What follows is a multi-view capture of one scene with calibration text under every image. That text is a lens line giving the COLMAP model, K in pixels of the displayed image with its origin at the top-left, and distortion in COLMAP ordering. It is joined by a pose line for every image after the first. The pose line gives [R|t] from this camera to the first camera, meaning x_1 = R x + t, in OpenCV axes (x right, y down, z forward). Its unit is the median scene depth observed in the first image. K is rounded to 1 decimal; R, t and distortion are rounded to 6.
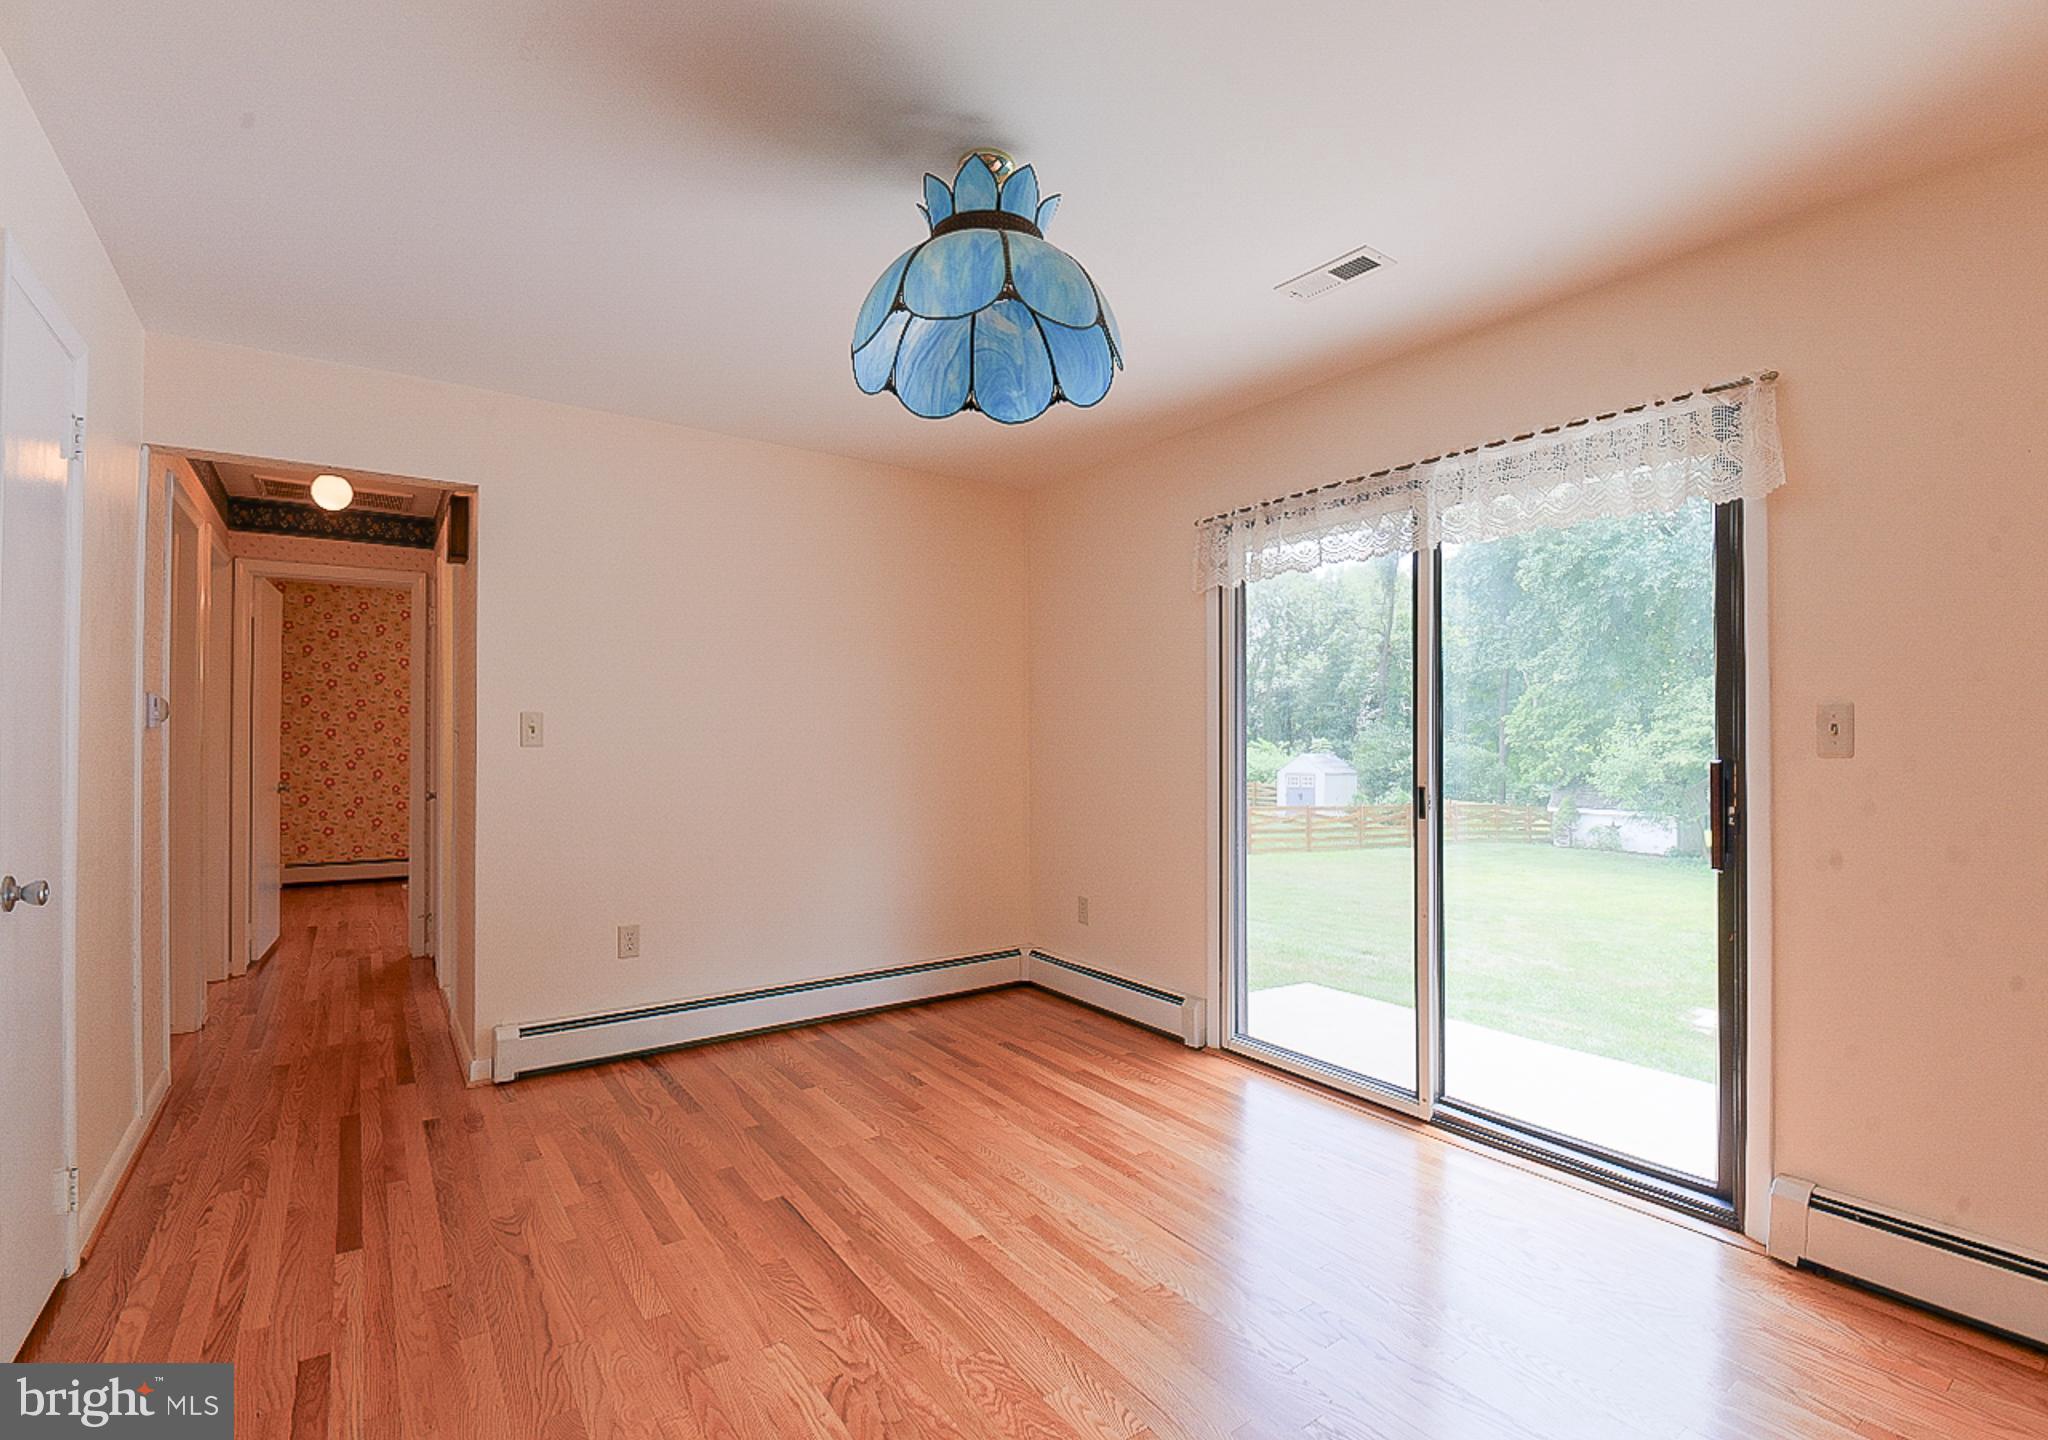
lens RADIAL K [[959.6, 0, 1025.3], [0, 959.6, 730.1], [0, 0, 1]] dist [0.021188, -0.031020]
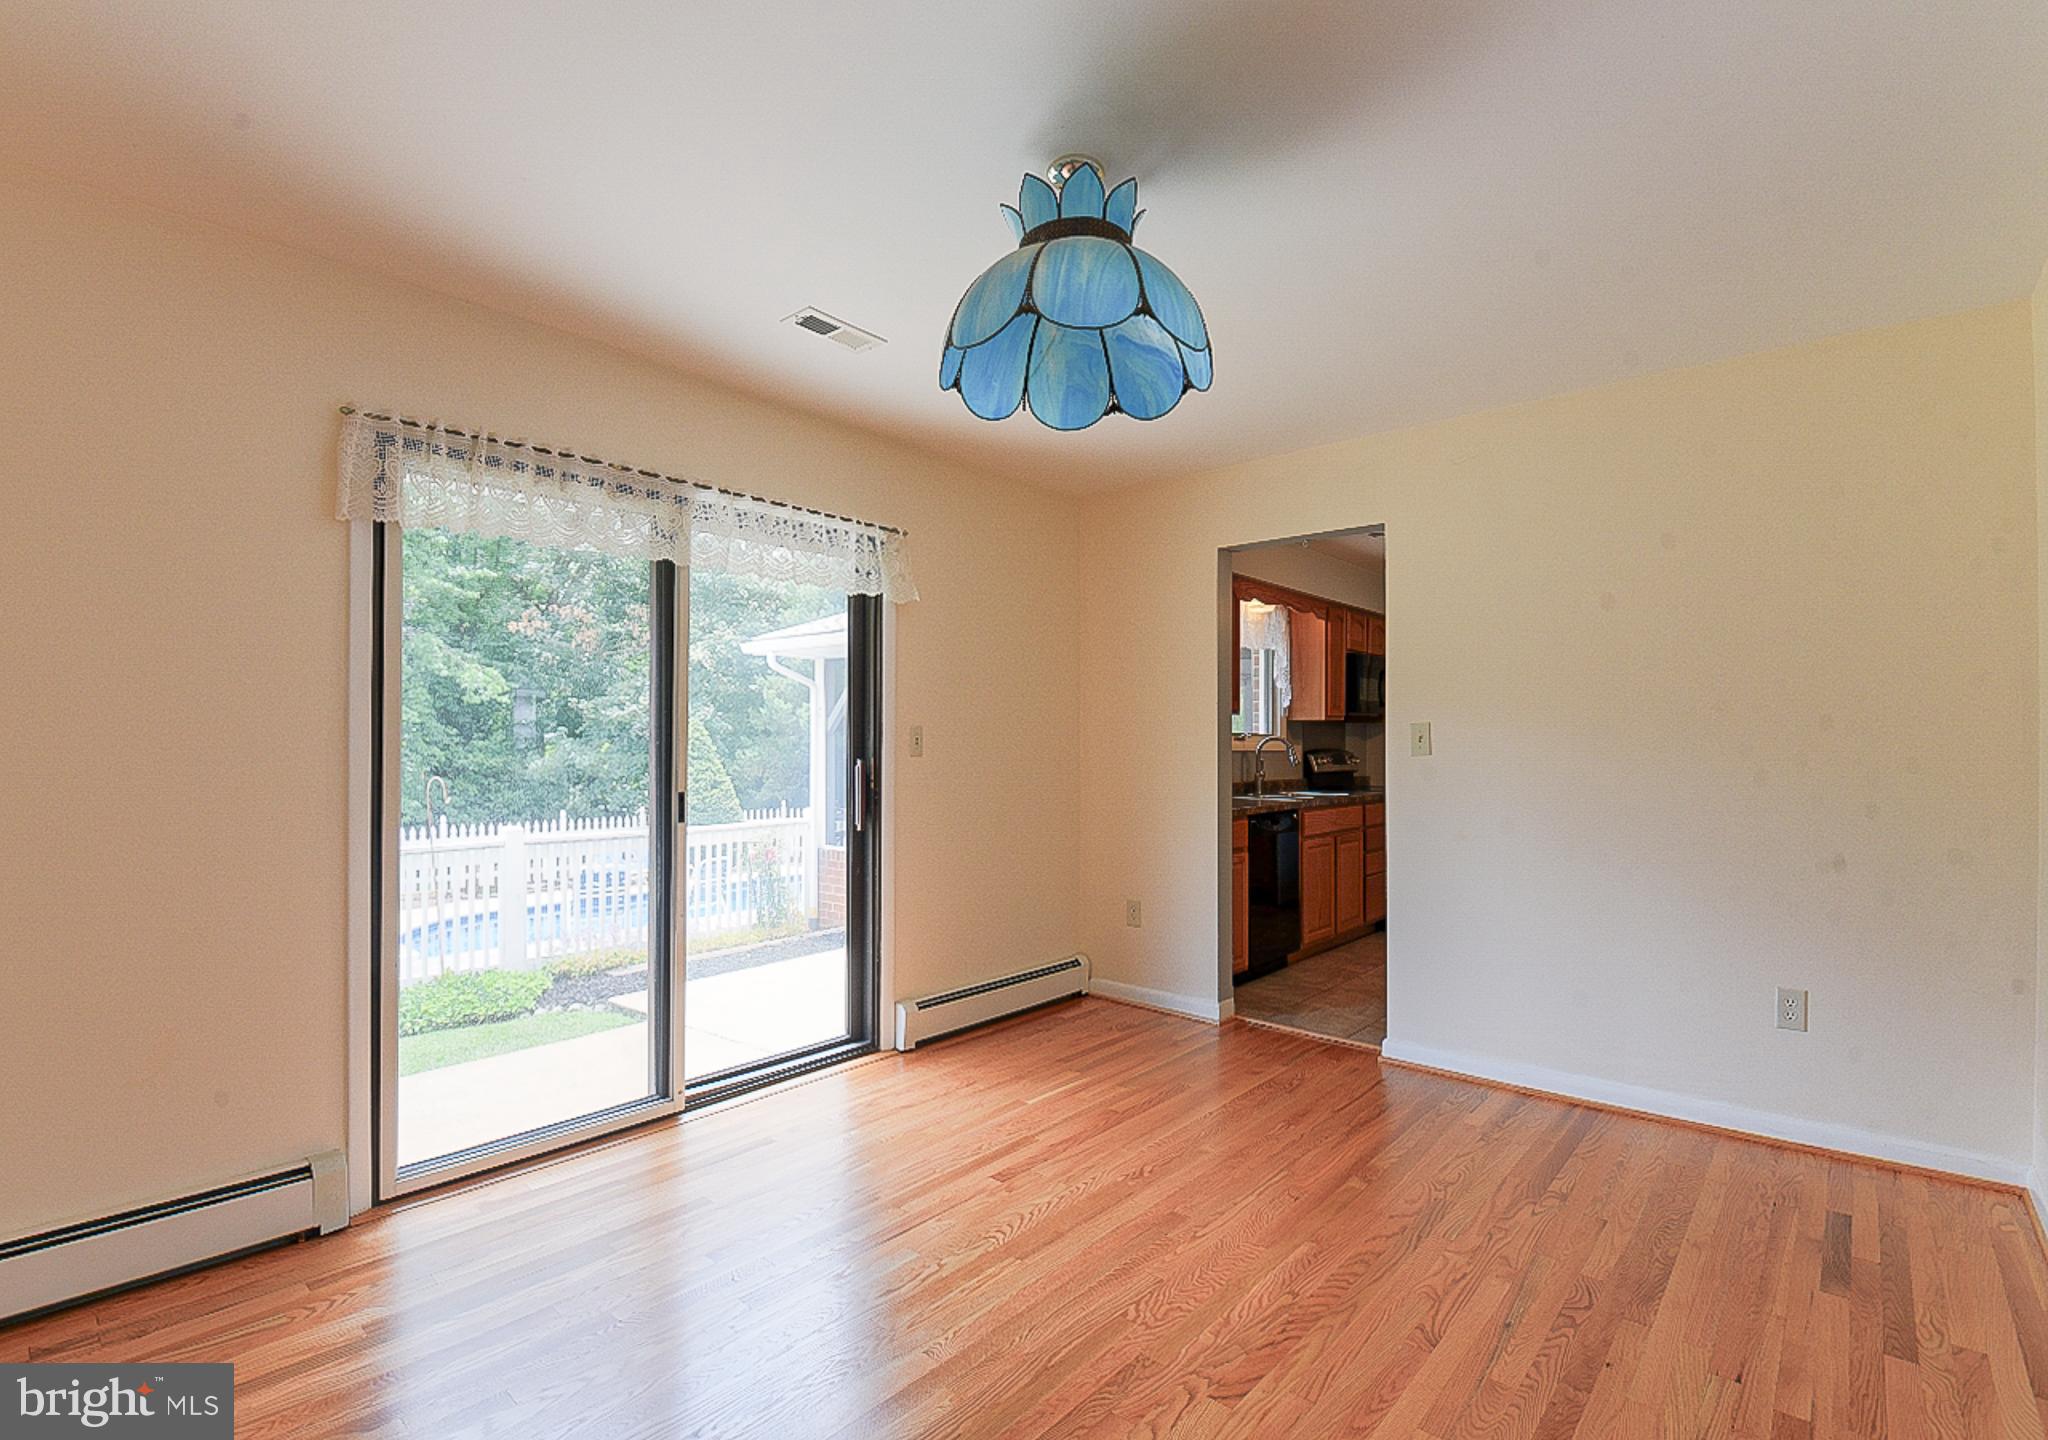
lens RADIAL K [[959.6, 0, 1025.3], [0, 959.6, 730.1], [0, 0, 1]] dist [0.021188, -0.031020]
pose [[-0.237125, 0.017253, 0.971326, -0.703039], [-0.005688, 0.999800, -0.019147, 0.010814], [-0.971463, -0.010065, -0.236979, 0.902748]]
